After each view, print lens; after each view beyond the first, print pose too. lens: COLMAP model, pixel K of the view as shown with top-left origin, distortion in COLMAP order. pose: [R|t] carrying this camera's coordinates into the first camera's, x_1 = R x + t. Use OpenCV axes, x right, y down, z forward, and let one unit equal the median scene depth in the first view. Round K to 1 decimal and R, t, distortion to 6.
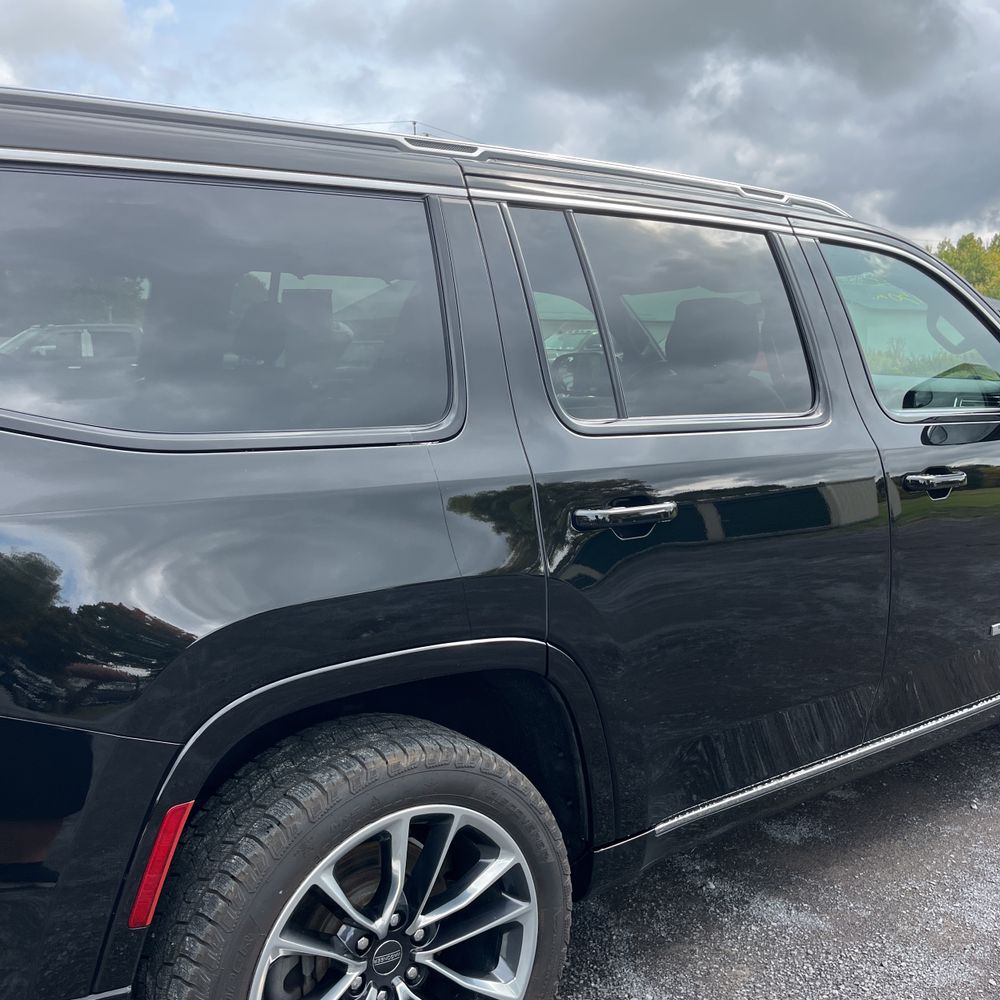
lens RADIAL K [[1022.8, 0, 500.4], [0, 1022.8, 502.8], [0, 0, 1]] dist [0.023537, 0.000000]
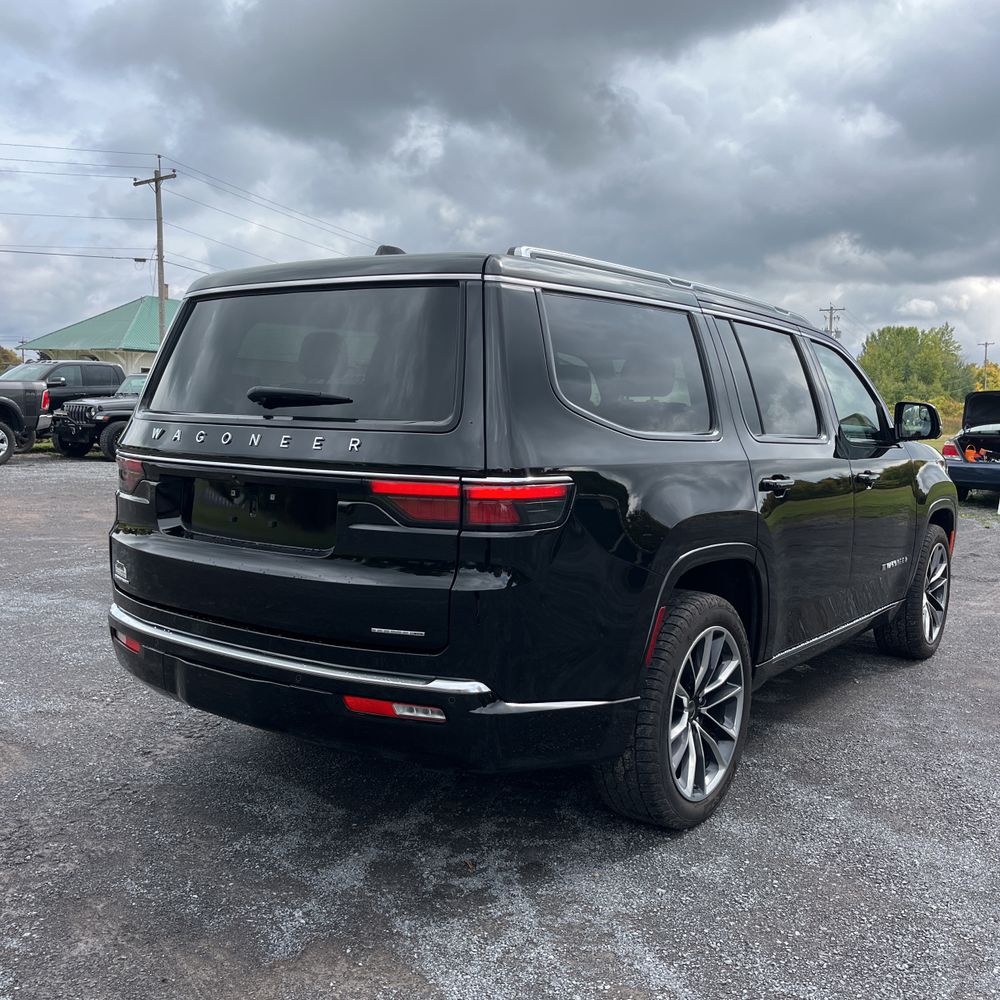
lens RADIAL K [[1027.7, 0, 525.1], [0, 1027.7, 512.8], [0, 0, 1]] dist [0.043562, 0.000000]
pose [[0.950876, 0.008276, 0.309461, -0.860971], [0.002637, 0.999390, -0.034829, 0.123870], [-0.309561, 0.033934, 0.950274, -0.634303]]
